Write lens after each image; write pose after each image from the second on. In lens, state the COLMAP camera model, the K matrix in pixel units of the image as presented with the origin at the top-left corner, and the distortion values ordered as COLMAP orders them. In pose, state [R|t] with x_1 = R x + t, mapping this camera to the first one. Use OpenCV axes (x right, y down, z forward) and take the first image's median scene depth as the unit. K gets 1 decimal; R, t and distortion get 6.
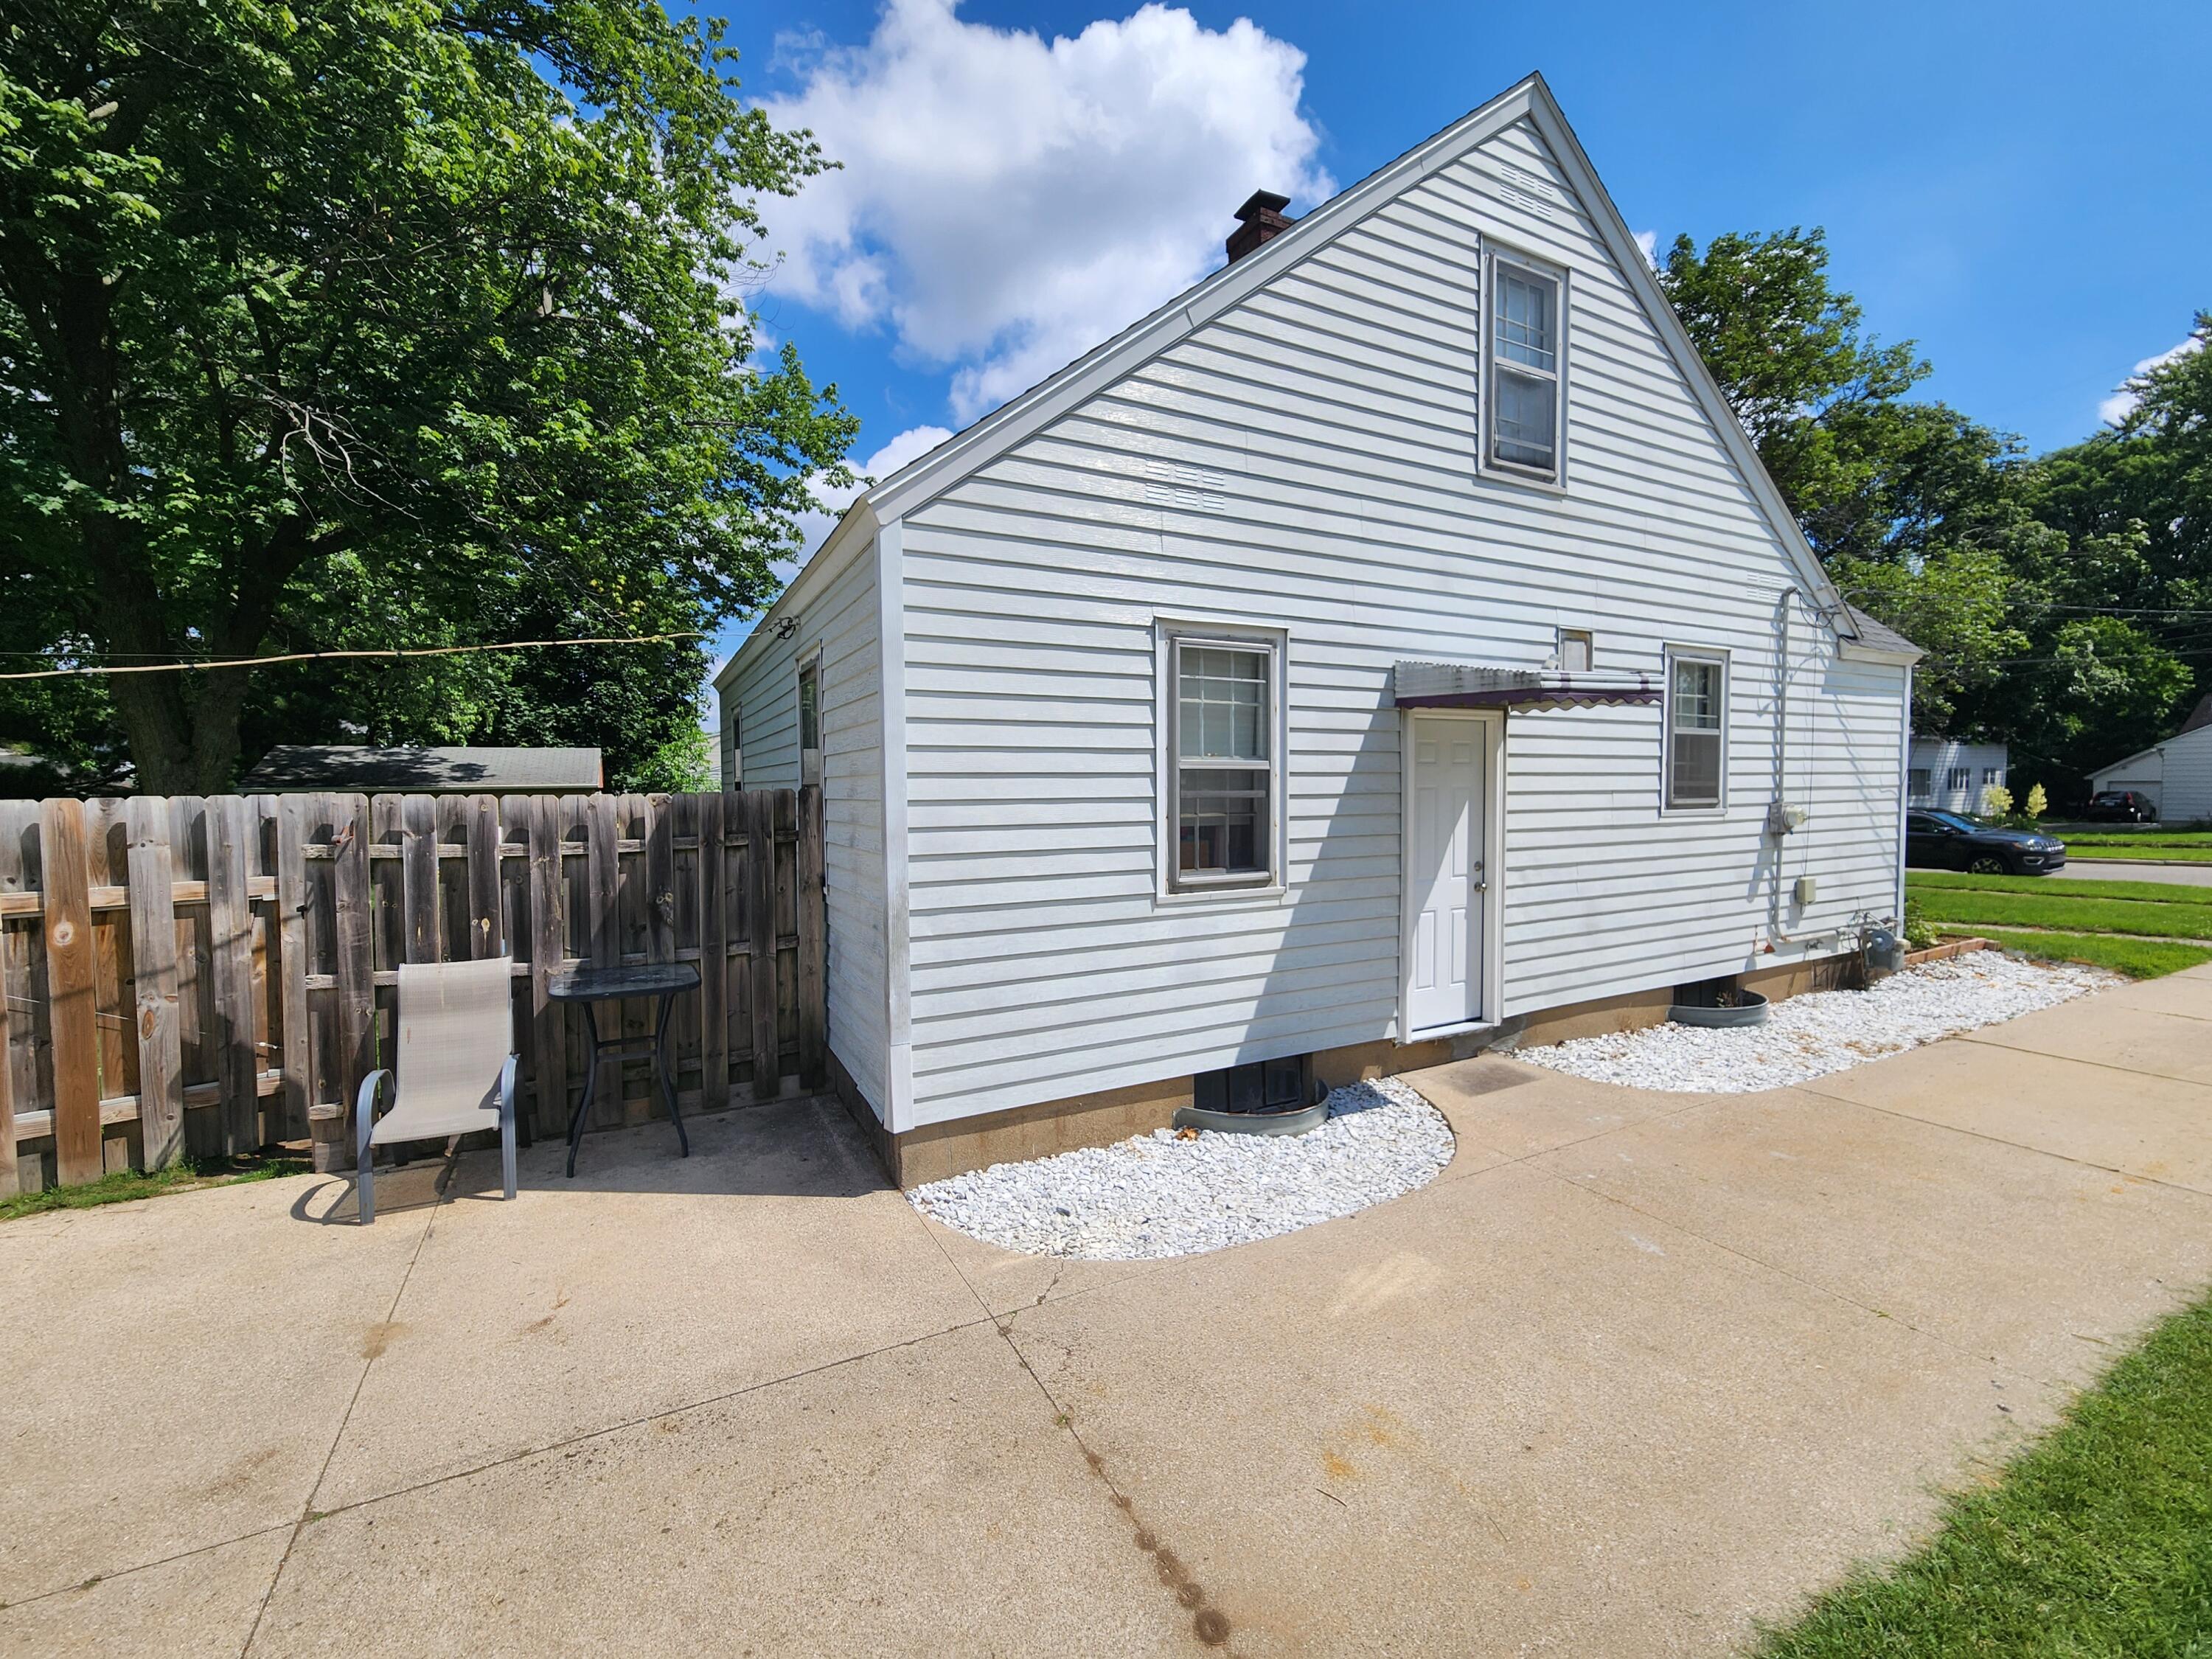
lens RADIAL K [[902.6, 0, 1103.8], [0, 902.6, 825.1], [0, 0, 1]] dist [-0.001156, 0.000485]
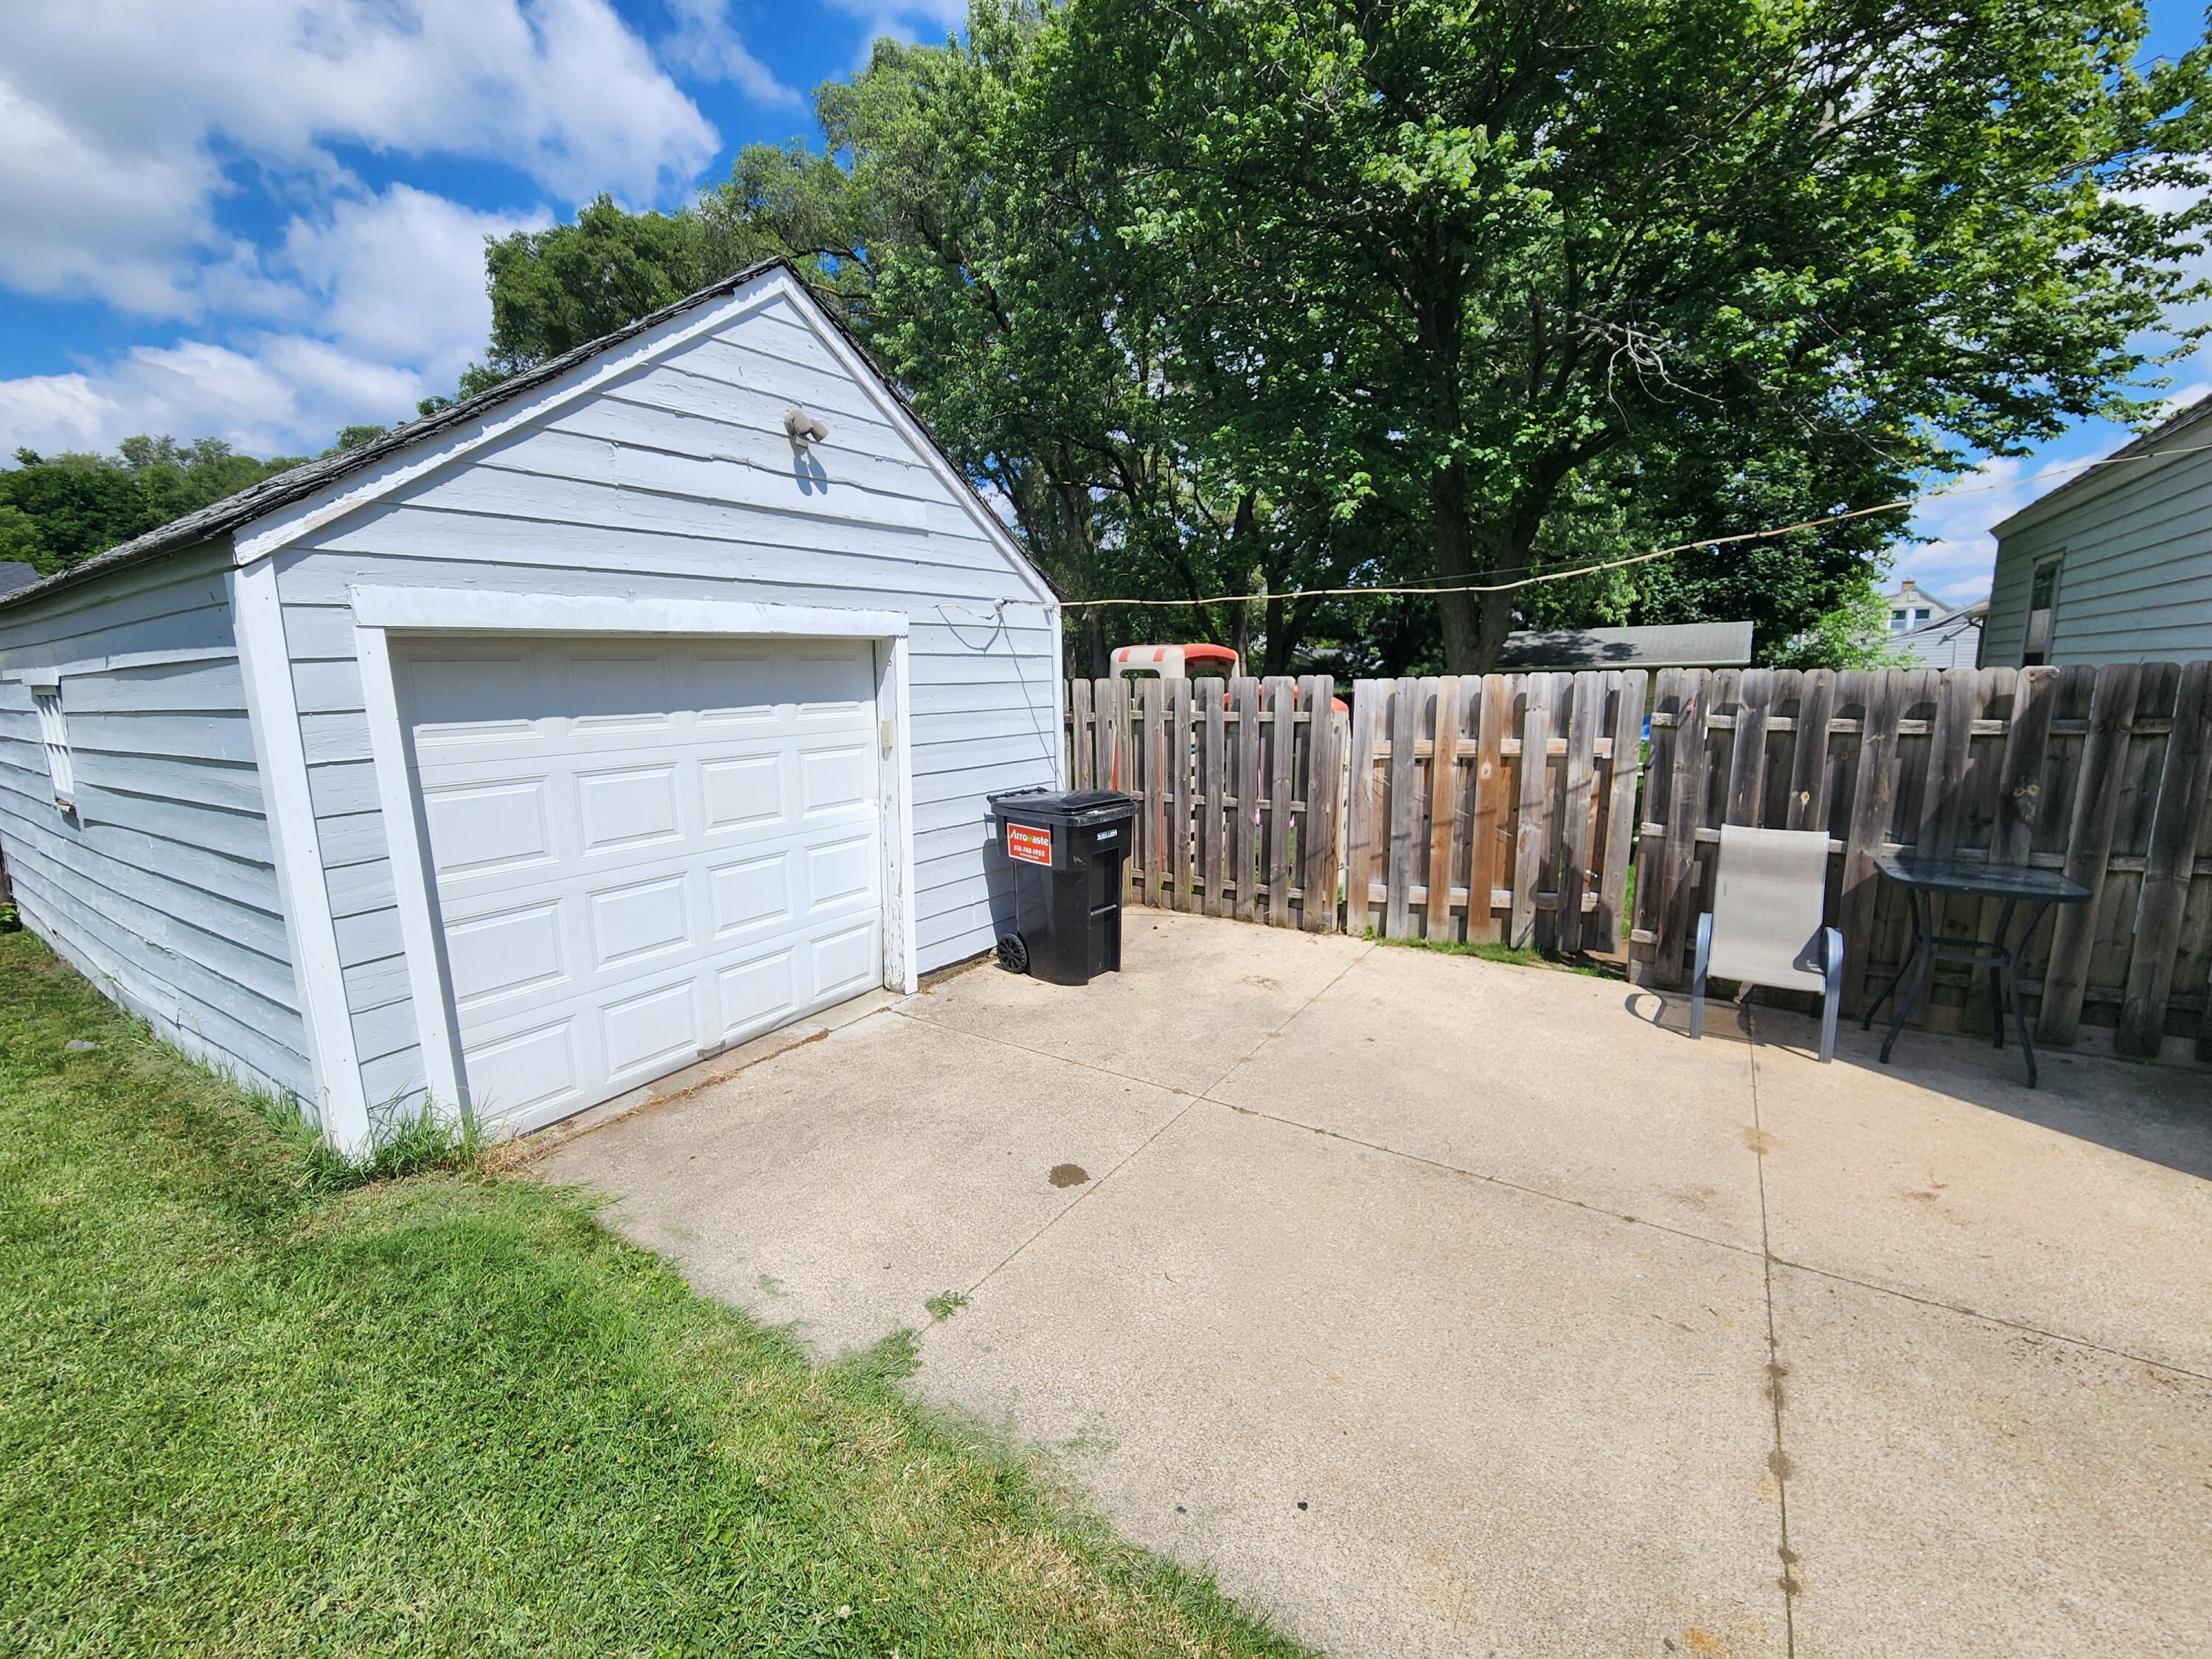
lens RADIAL K [[902.6, 0, 1103.8], [0, 902.6, 825.1], [0, 0, 1]] dist [-0.001156, 0.000485]
pose [[0.472907, 0.140316, -0.869868, -0.167289], [-0.023844, 0.988915, 0.146556, 0.009861], [0.880790, -0.048567, 0.471011, -0.190749]]
